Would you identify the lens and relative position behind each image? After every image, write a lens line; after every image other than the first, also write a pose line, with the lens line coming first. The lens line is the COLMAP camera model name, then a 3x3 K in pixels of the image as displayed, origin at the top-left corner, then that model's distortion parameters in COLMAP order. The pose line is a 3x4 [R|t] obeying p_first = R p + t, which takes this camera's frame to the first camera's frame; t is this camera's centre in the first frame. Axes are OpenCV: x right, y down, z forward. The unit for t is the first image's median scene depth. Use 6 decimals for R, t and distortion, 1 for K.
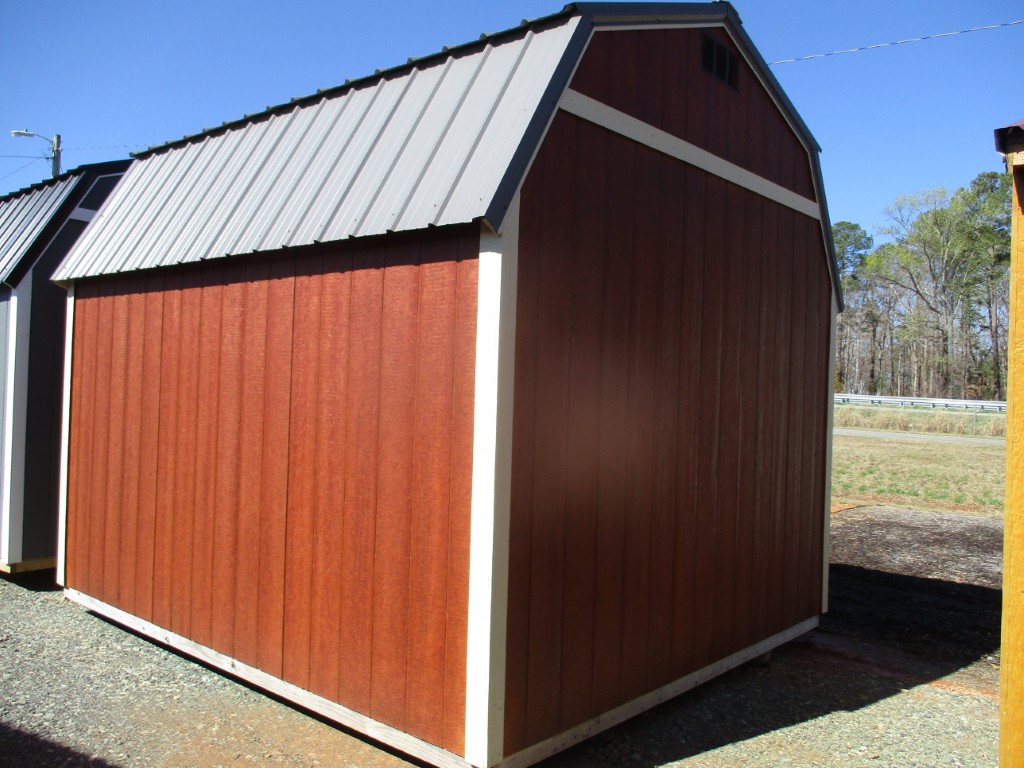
lens RADIAL K [[855.3, 0, 523.7], [0, 855.3, 371.7], [0, 0, 1]] dist [-0.032156, 0.025595]
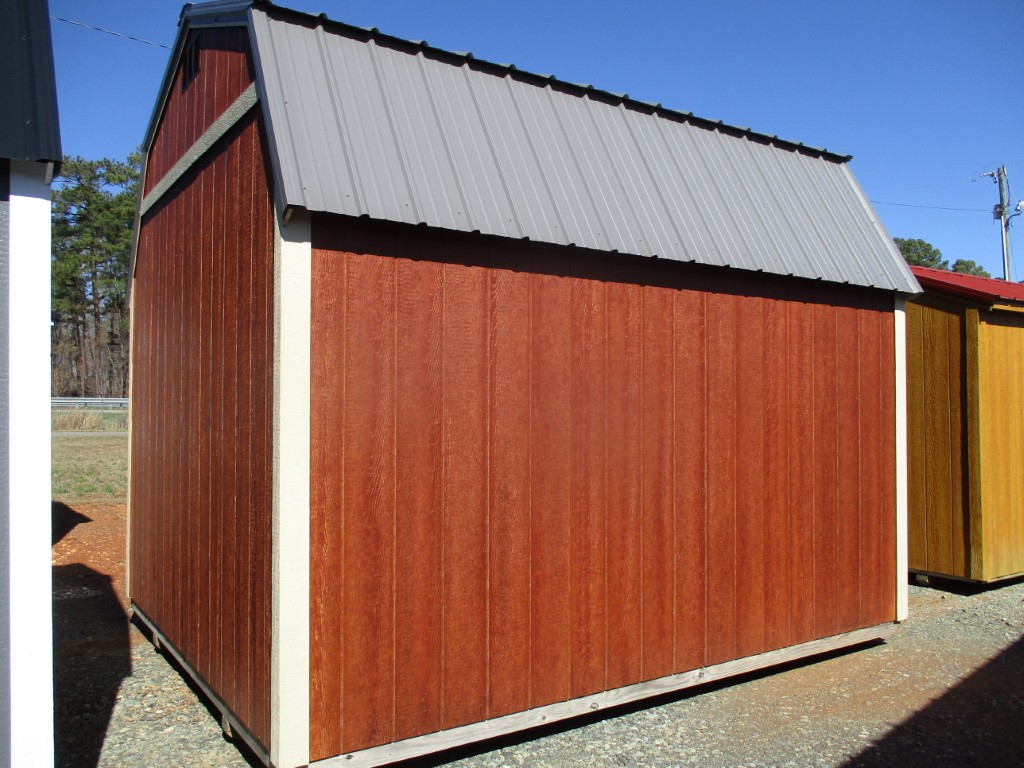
lens RADIAL K [[855.3, 0, 523.7], [0, 855.3, 371.7], [0, 0, 1]] dist [-0.032156, 0.025595]
pose [[0.263608, 0.003077, 0.964625, -1.479964], [-0.016591, 0.999861, 0.001344, -0.008942], [-0.964487, -0.016358, 0.263622, 1.024708]]
